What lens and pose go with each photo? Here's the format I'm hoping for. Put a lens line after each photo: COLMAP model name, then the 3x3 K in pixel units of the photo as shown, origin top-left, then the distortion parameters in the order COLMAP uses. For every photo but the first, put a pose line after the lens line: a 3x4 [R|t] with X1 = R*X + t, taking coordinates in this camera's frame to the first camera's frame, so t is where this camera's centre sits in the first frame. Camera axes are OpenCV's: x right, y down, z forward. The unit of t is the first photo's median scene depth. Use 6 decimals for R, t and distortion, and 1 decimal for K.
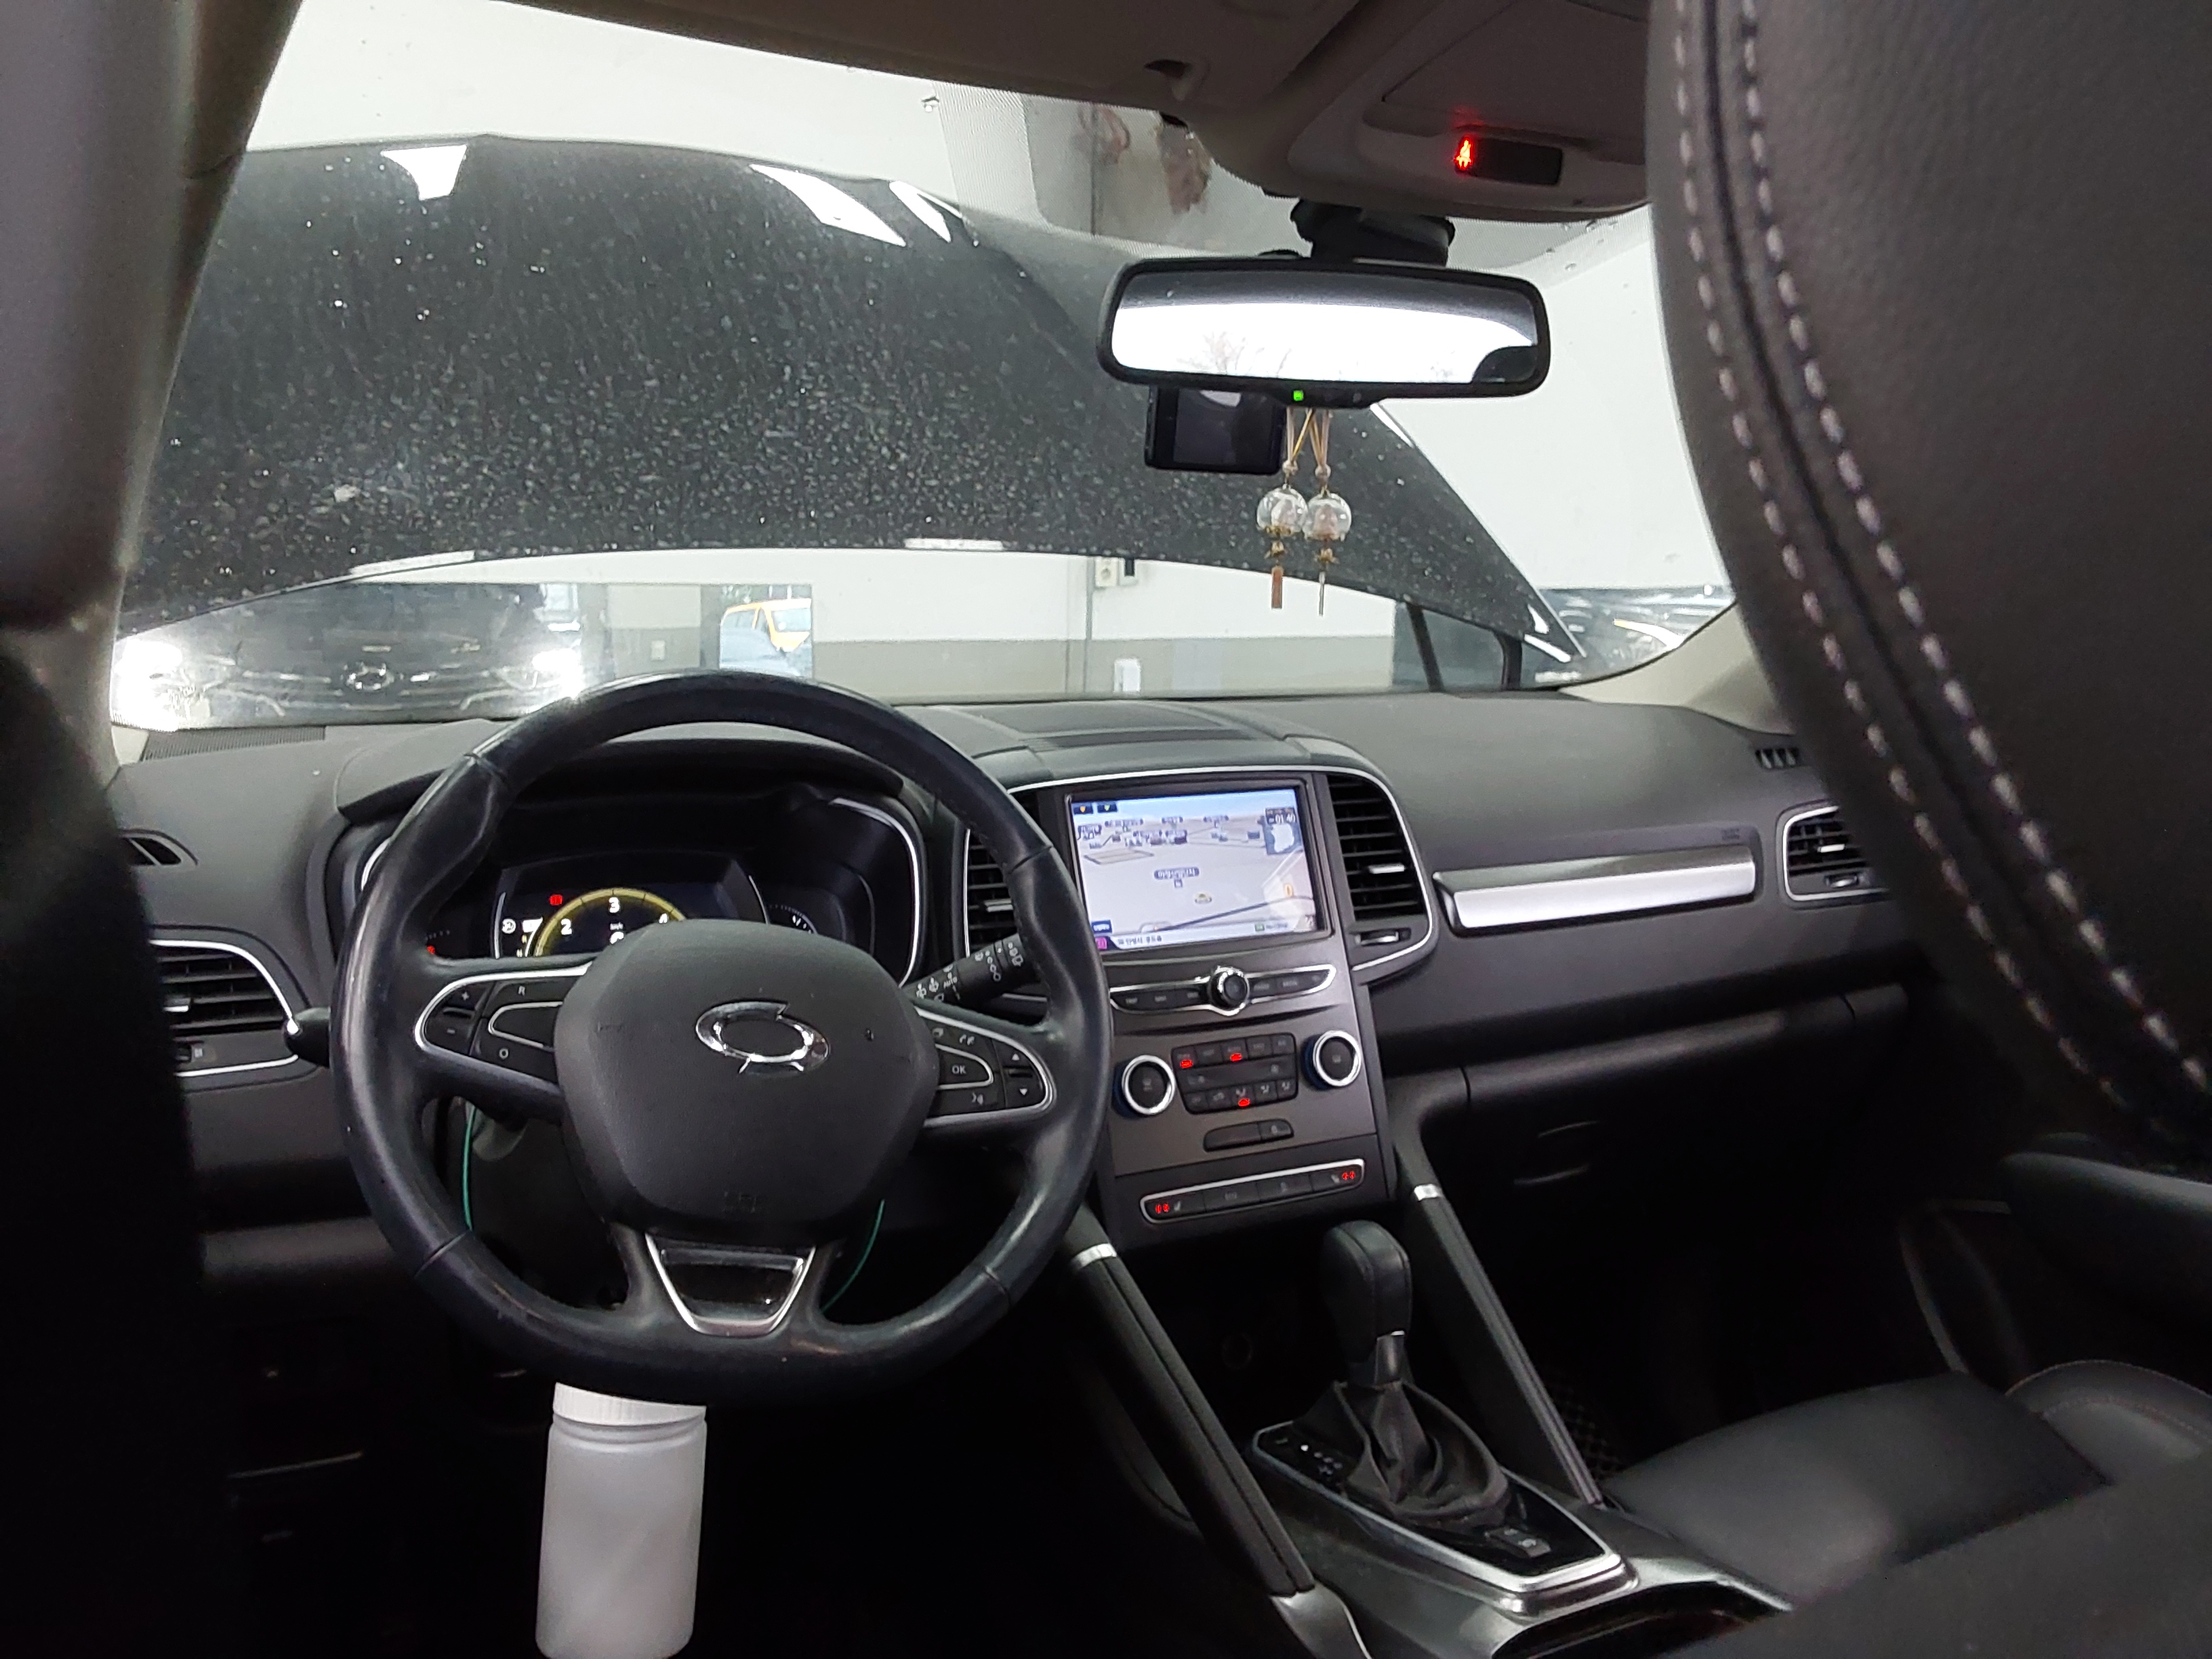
lens RADIAL K [[1762.2, 0, 1111.7], [0, 1762.2, 828.6], [0, 0, 1]] dist [0.056620, -0.021044]
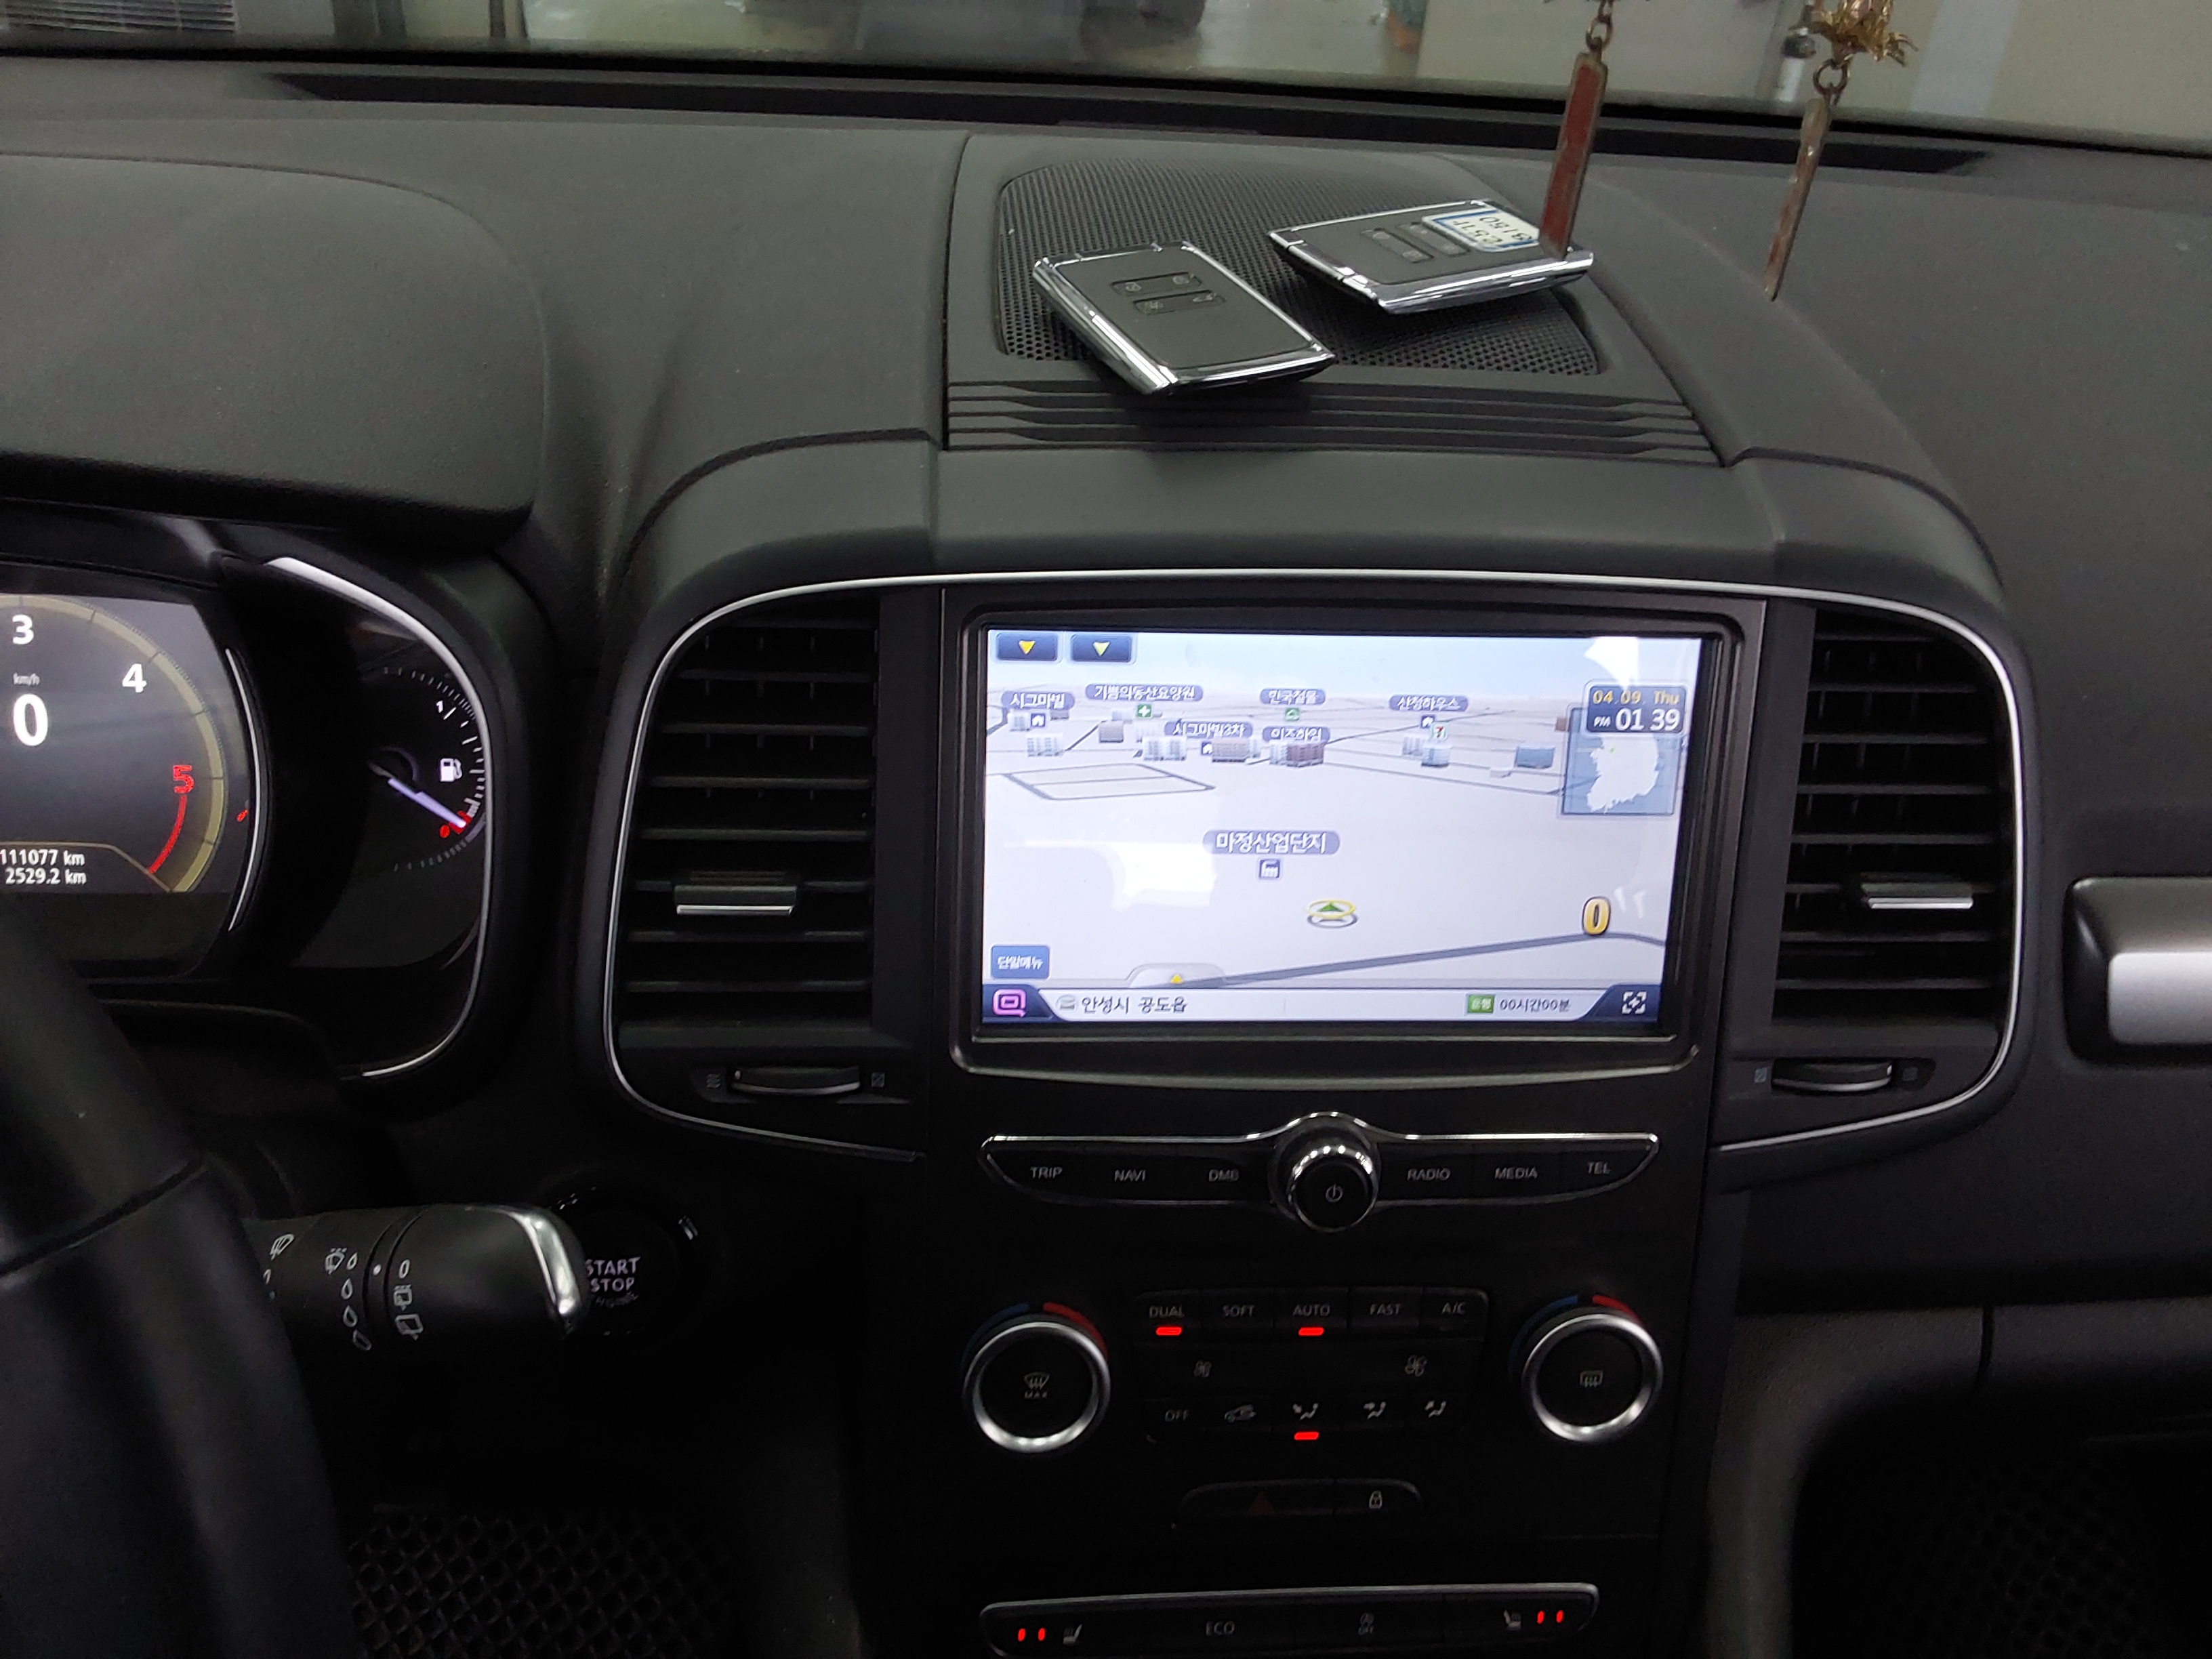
lens RADIAL K [[1762.2, 0, 1097.2], [0, 1762.2, 807.4], [0, 0, 1]] dist [0.056620, -0.021044]
pose [[0.917365, 0.259551, -0.301785, 0.114102], [-0.108963, 0.892954, 0.436762, -0.140250], [0.382843, -0.367787, 0.847446, 0.677009]]
